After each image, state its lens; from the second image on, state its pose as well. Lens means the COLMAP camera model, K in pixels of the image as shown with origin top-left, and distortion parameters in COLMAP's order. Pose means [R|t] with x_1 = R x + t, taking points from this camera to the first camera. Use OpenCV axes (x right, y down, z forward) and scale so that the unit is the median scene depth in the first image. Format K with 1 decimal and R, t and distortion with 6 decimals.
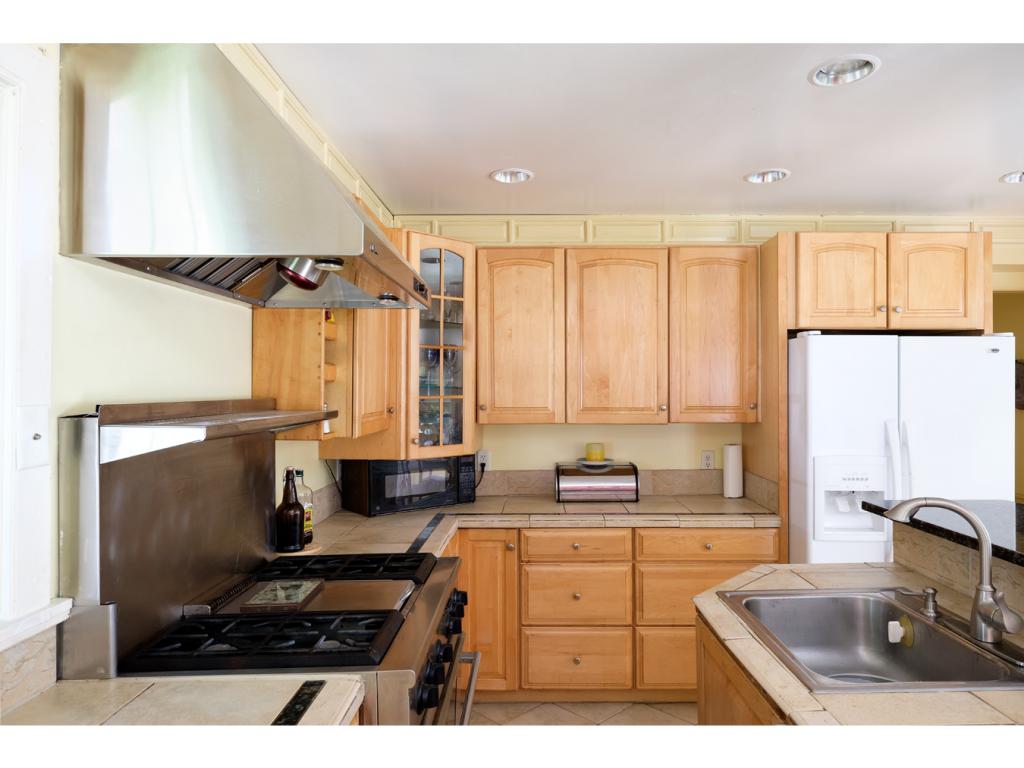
lens RADIAL K [[643.0, 0, 511.8], [0, 643.0, 386.6], [0, 0, 1]] dist [0.001178, 0.002929]
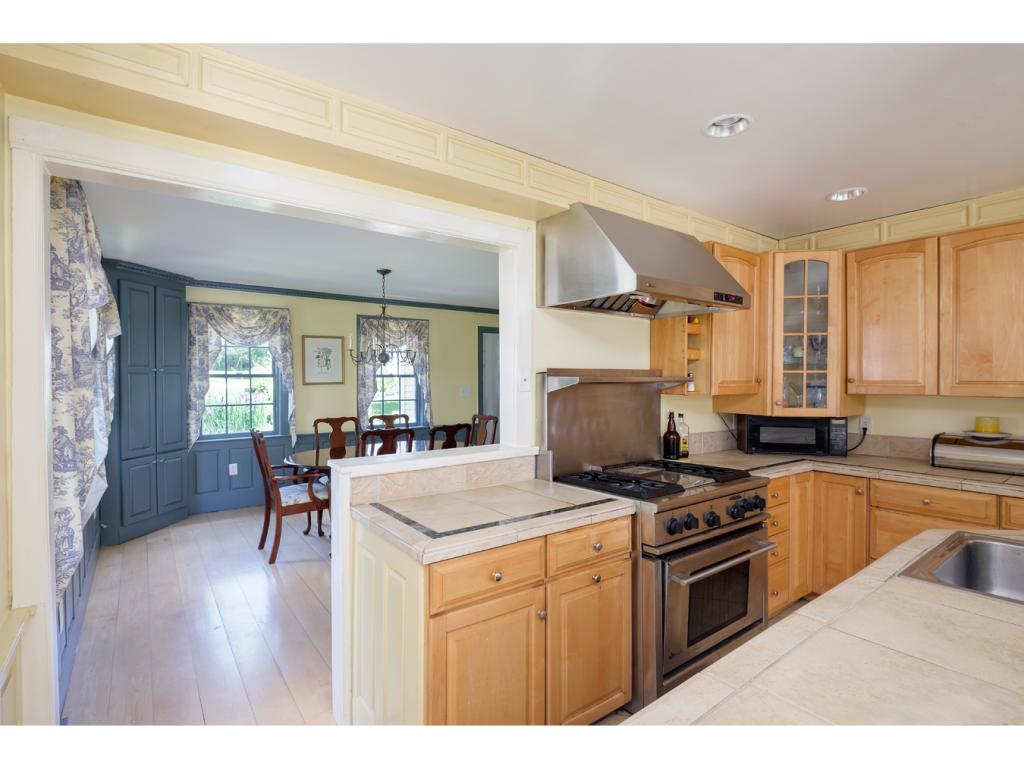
lens RADIAL K [[494.1, 0, 507.7], [0, 494.1, 388.0], [0, 0, 1]] dist [-0.002630, -0.001175]
pose [[0.604382, 0.017085, -0.796512, 0.338752], [-0.000143, 0.999772, 0.021337, 0.028831], [0.796695, -0.012782, 0.604246, -0.109387]]
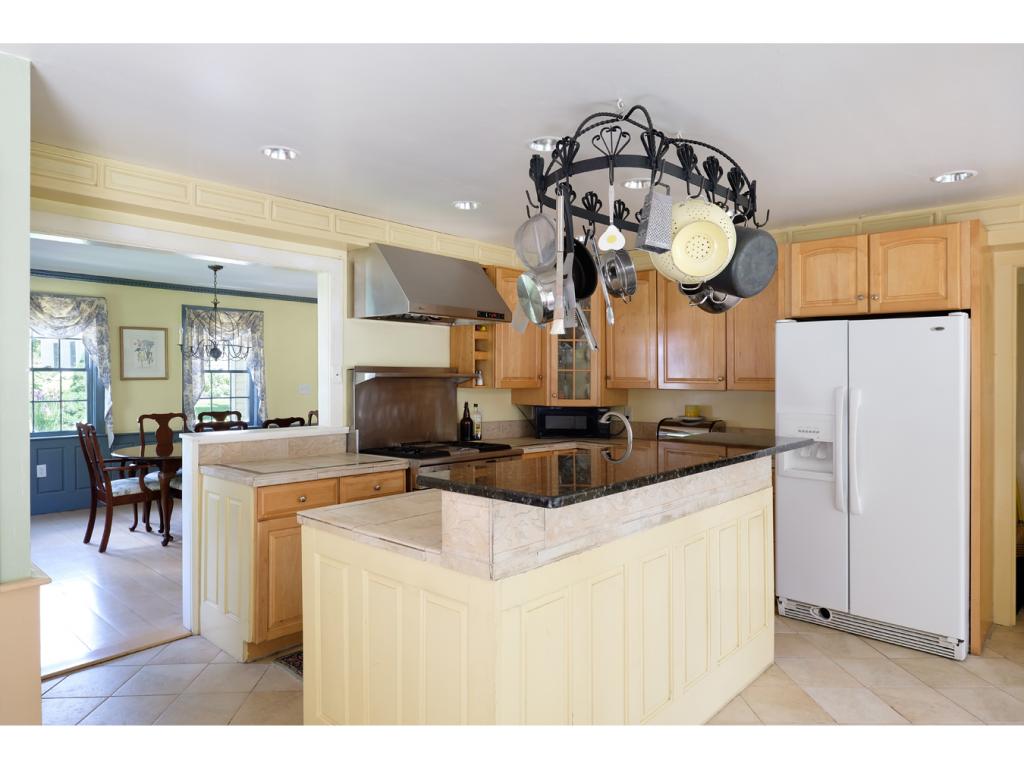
lens RADIAL K [[656.7, 0, 486.0], [0, 656.7, 395.9], [0, 0, 1]] dist [0.001617, 0.001298]
pose [[0.724885, 0.026316, -0.688367, 0.910466], [-0.007365, 0.999509, 0.030456, 0.033023], [0.688830, -0.017007, 0.724723, -0.394864]]
